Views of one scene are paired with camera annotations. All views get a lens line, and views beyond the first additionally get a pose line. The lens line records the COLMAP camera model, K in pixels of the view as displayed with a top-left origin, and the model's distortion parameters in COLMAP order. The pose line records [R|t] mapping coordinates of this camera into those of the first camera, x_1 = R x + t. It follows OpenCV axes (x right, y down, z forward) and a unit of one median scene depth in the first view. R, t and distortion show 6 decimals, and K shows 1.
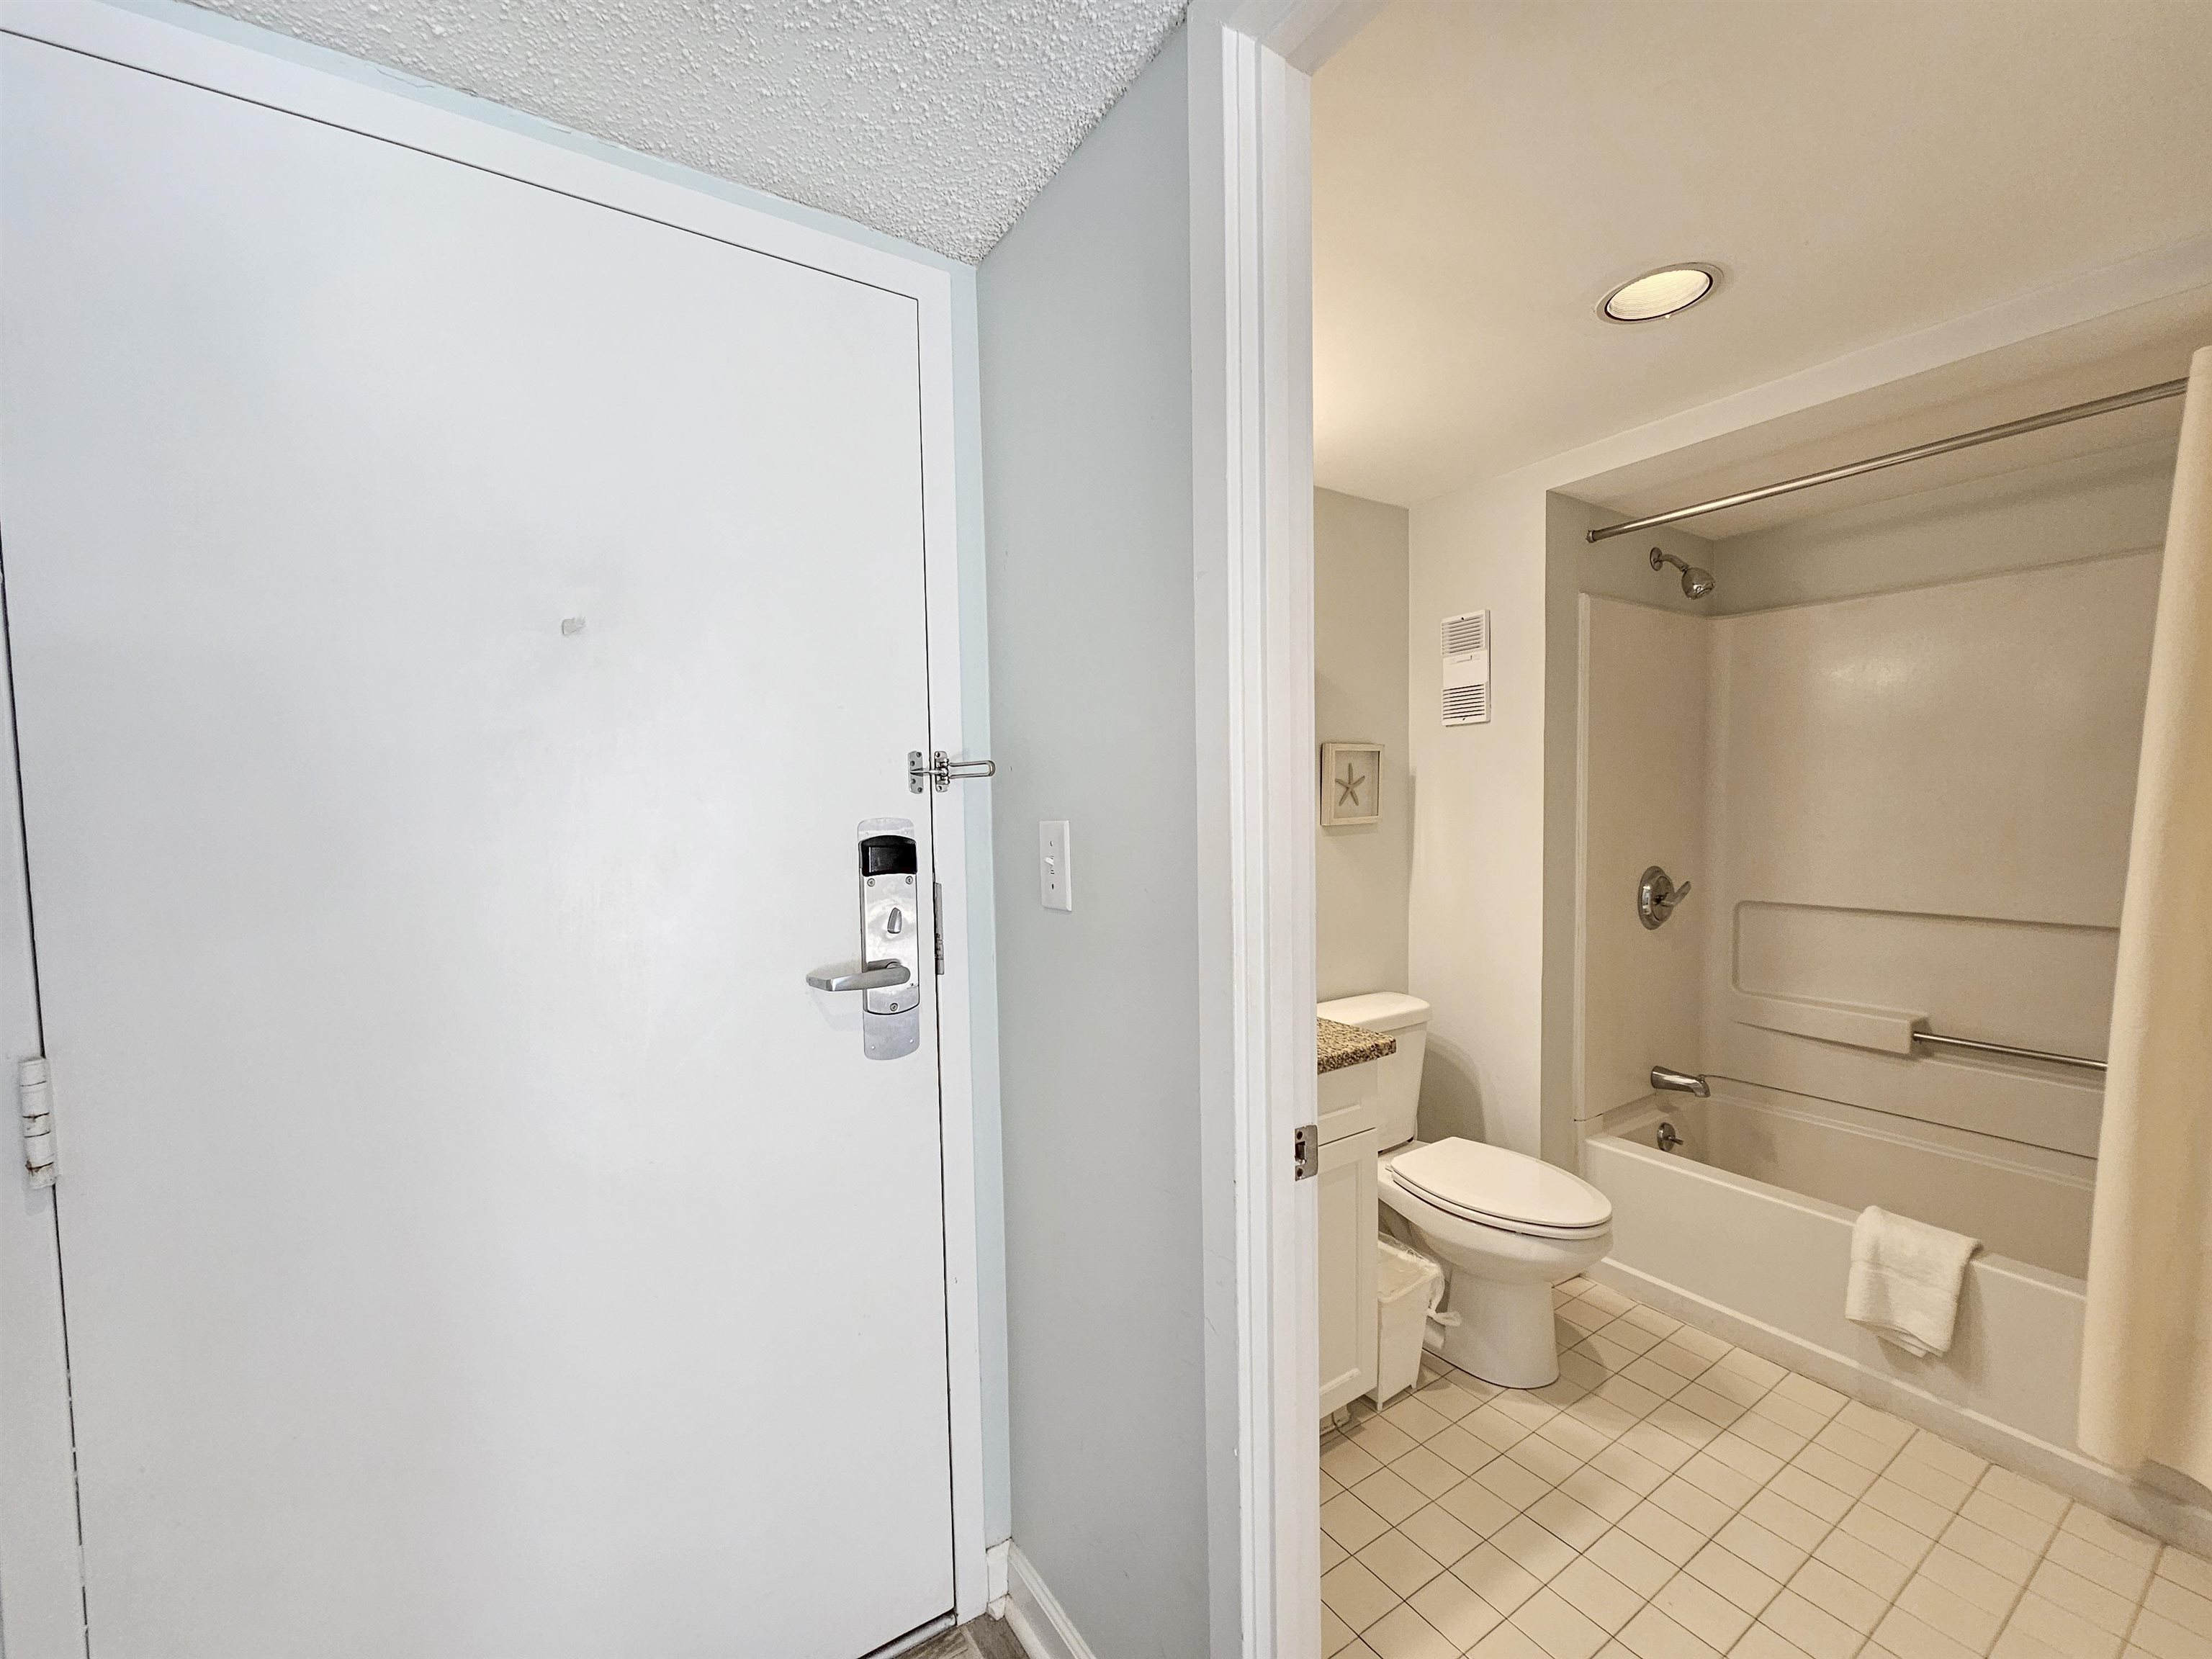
lens RADIAL K [[896.2, 0, 1106.5], [0, 896.2, 837.8], [0, 0, 1]] dist [-0.001788, 0.003278]
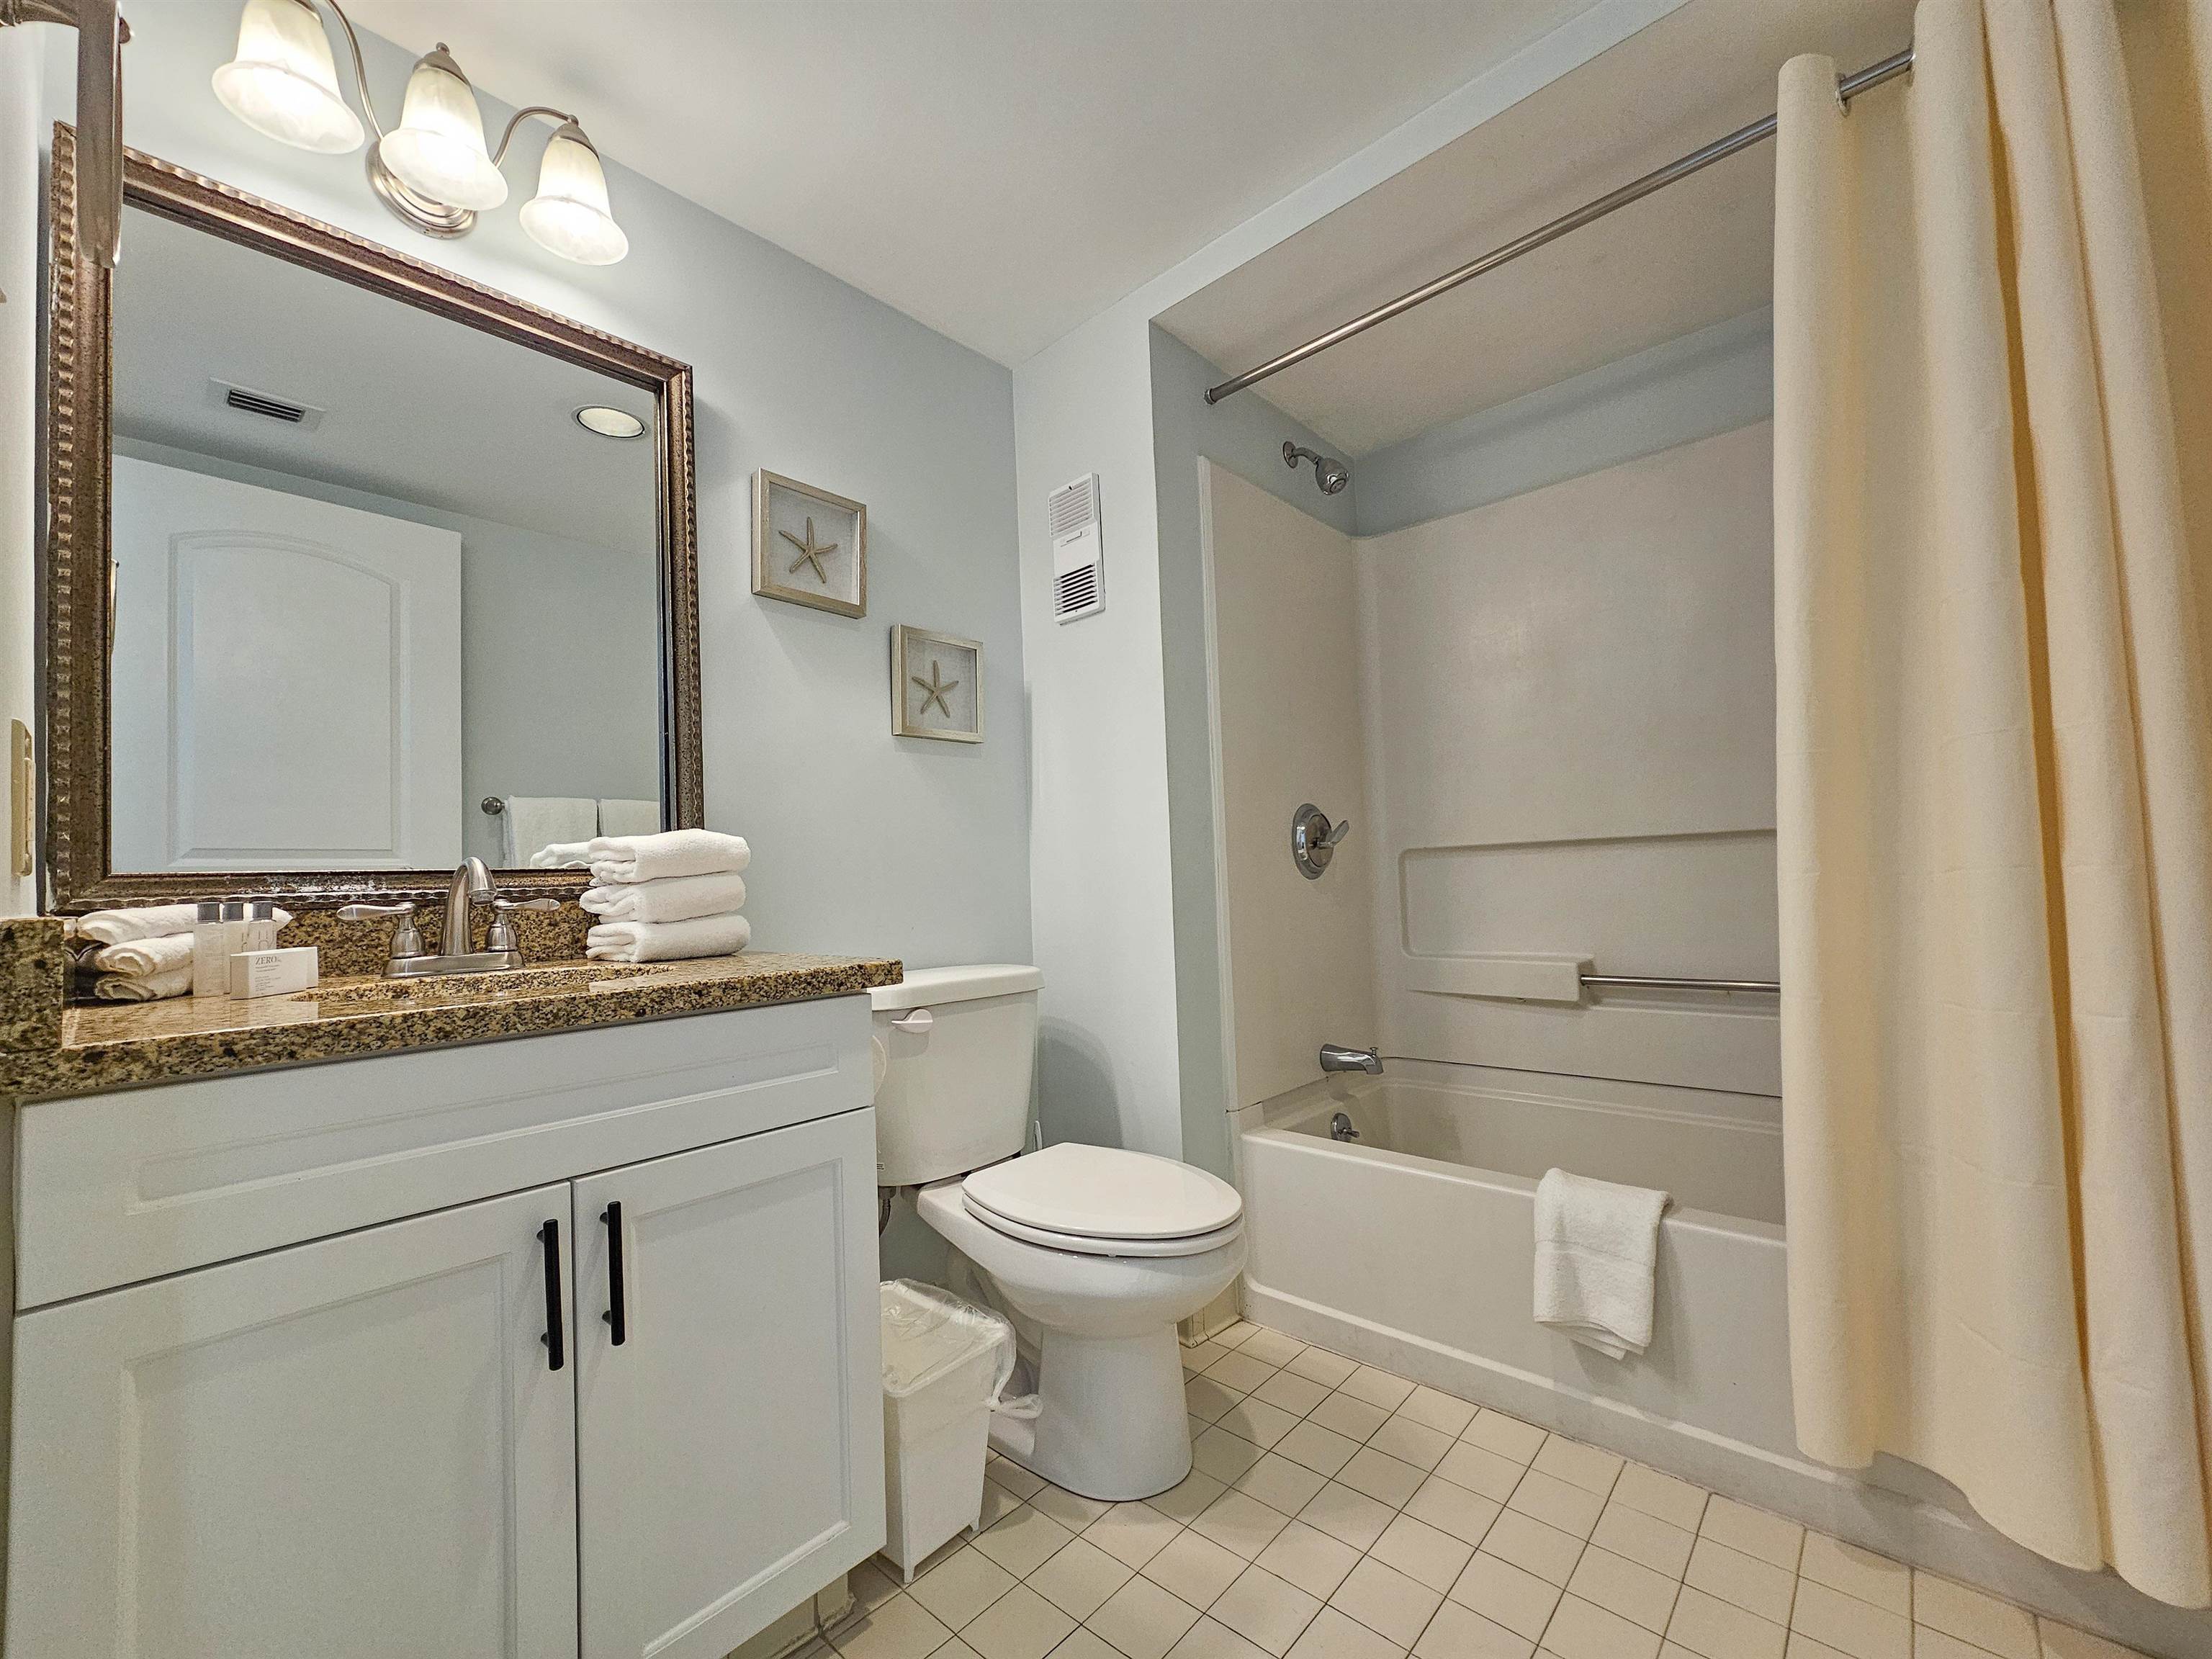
lens RADIAL K [[885.6, 0, 1100.2], [0, 885.6, 842.3], [0, 0, 1]] dist [0.000008, 0.000162]
pose [[0.970457, -0.006789, 0.241179, 0.274650], [0.032024, 0.994384, -0.100867, 0.186002], [-0.239140, 0.105610, 0.965225, 0.306053]]
